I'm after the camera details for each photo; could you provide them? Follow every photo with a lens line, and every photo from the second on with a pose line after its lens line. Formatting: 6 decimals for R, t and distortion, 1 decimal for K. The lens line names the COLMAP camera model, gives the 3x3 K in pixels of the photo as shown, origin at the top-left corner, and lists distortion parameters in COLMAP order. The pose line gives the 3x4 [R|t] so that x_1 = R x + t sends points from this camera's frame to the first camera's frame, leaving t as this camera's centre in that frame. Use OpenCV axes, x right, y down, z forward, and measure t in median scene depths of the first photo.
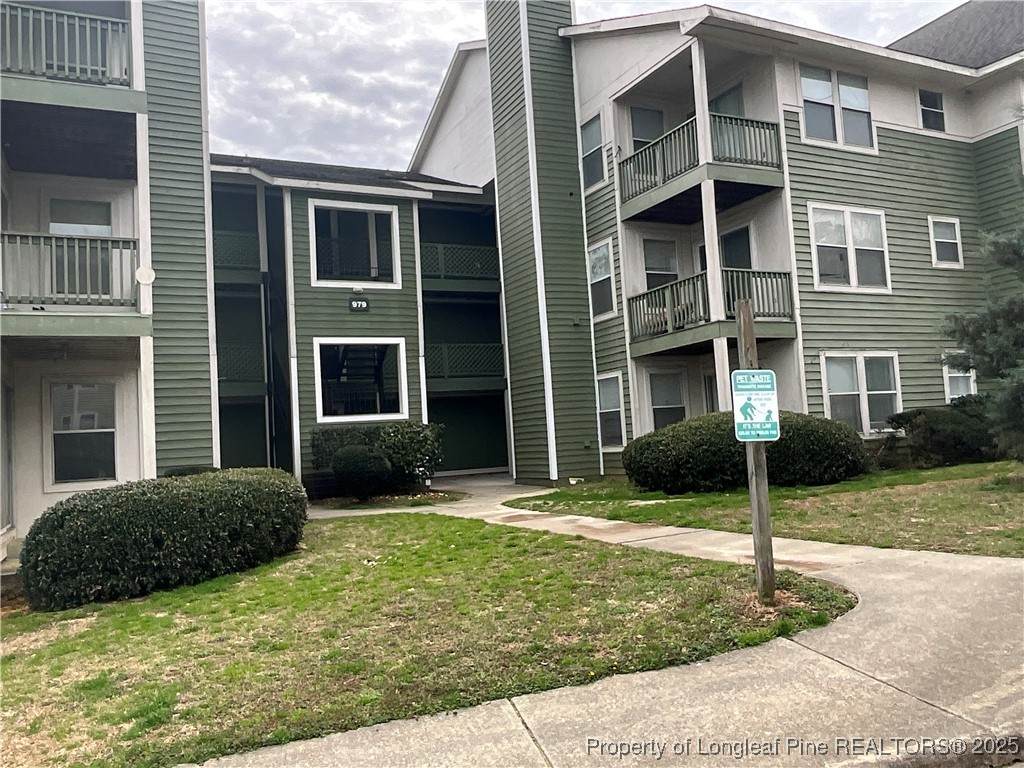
lens RADIAL K [[790.3, 0, 512.0], [0, 790.3, 384.0], [0, 0, 1]] dist [-0.000424, 0.000140]
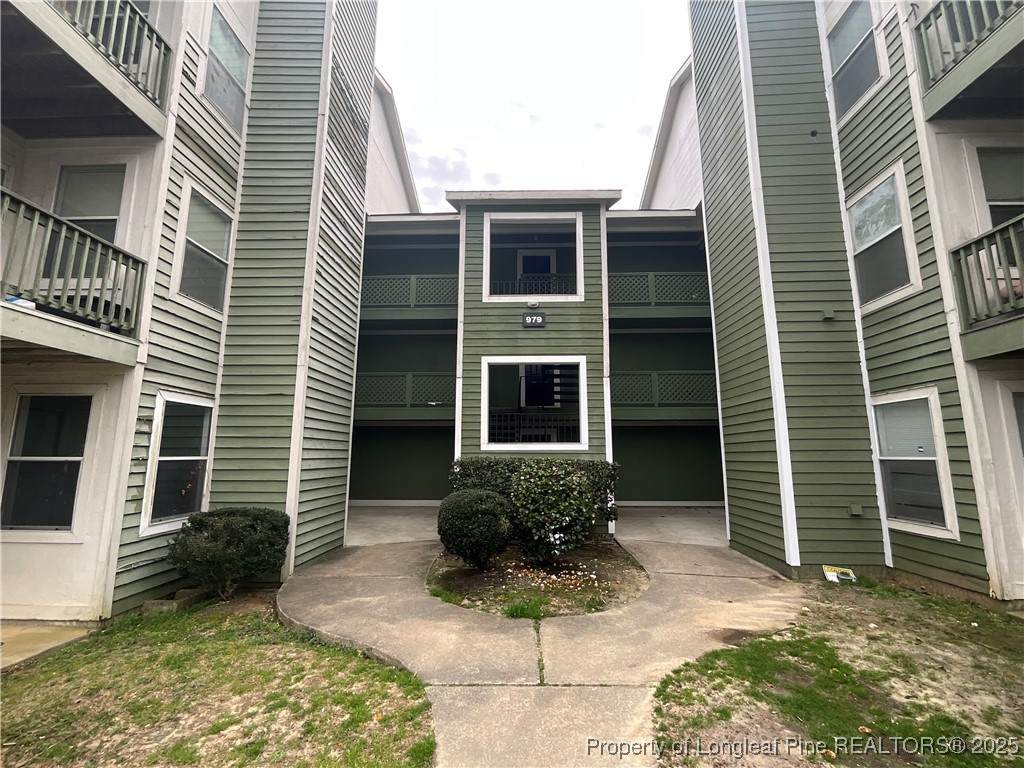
lens RADIAL K [[446.3, 0, 512.0], [0, 446.3, 384.0], [0, 0, 1]] dist [0.000719, 0.000343]
pose [[0.883840, -0.013016, -0.467608, 0.022604], [-0.018840, 0.997811, -0.063384, 0.005539], [0.467409, 0.064831, 0.881661, 0.560160]]
